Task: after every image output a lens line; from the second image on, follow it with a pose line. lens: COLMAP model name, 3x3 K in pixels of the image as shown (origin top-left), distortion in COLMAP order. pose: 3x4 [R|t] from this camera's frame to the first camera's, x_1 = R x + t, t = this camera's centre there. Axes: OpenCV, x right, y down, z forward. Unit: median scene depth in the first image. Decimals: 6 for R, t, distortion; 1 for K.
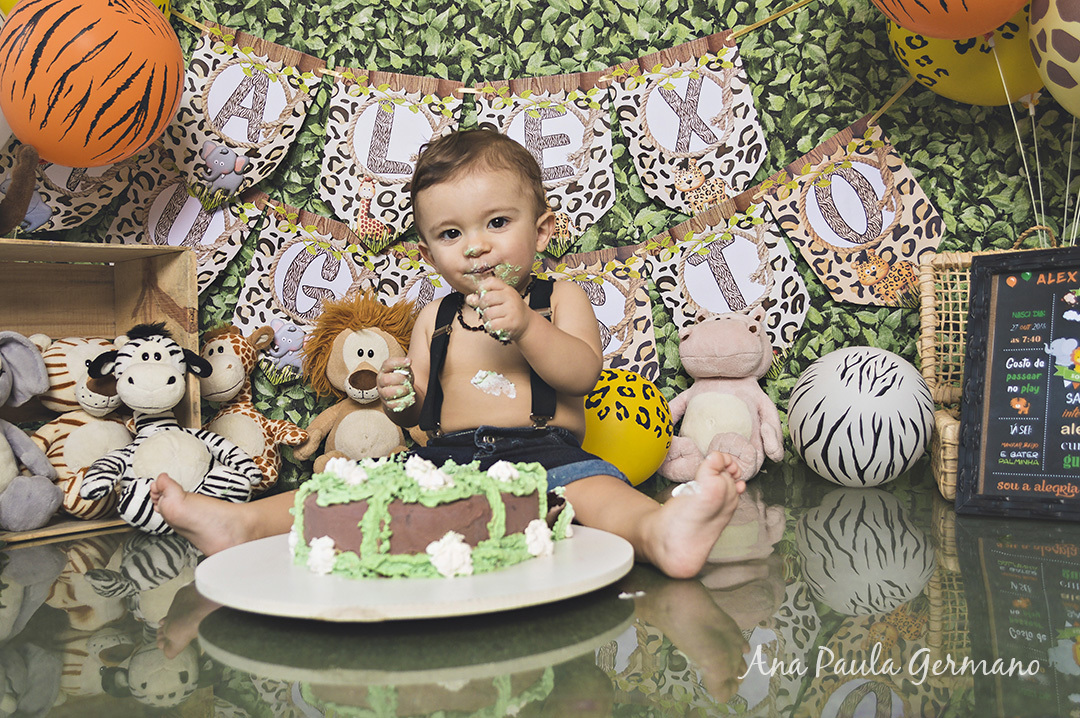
lens RADIAL K [[1021.5, 0, 473.7], [0, 1021.5, 398.4], [0, 0, 1]] dist [0.023757, -0.035198]
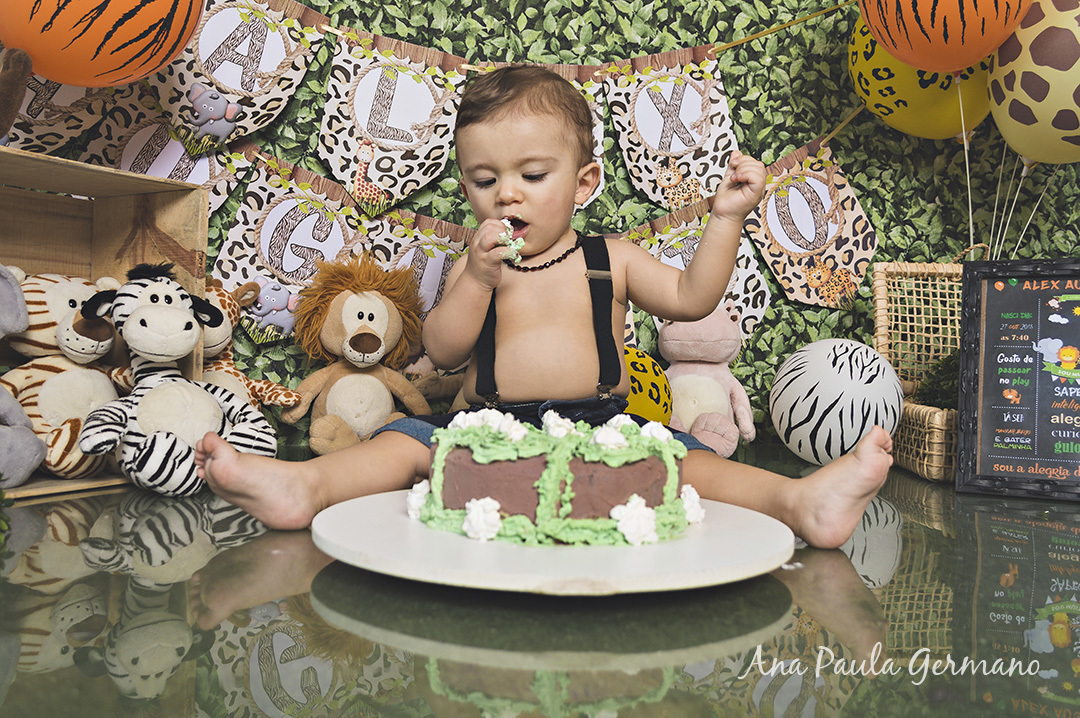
lens RADIAL K [[899.7, 0, 519.3], [0, 899.7, 365.5], [0, 0, 1]] dist [0.033141, -0.020022]
pose [[0.968642, 0.055600, 0.242161, -0.161519], [-0.048808, 0.998231, -0.033959, 0.023767], [-0.243621, 0.021075, 0.969642, 0.121938]]
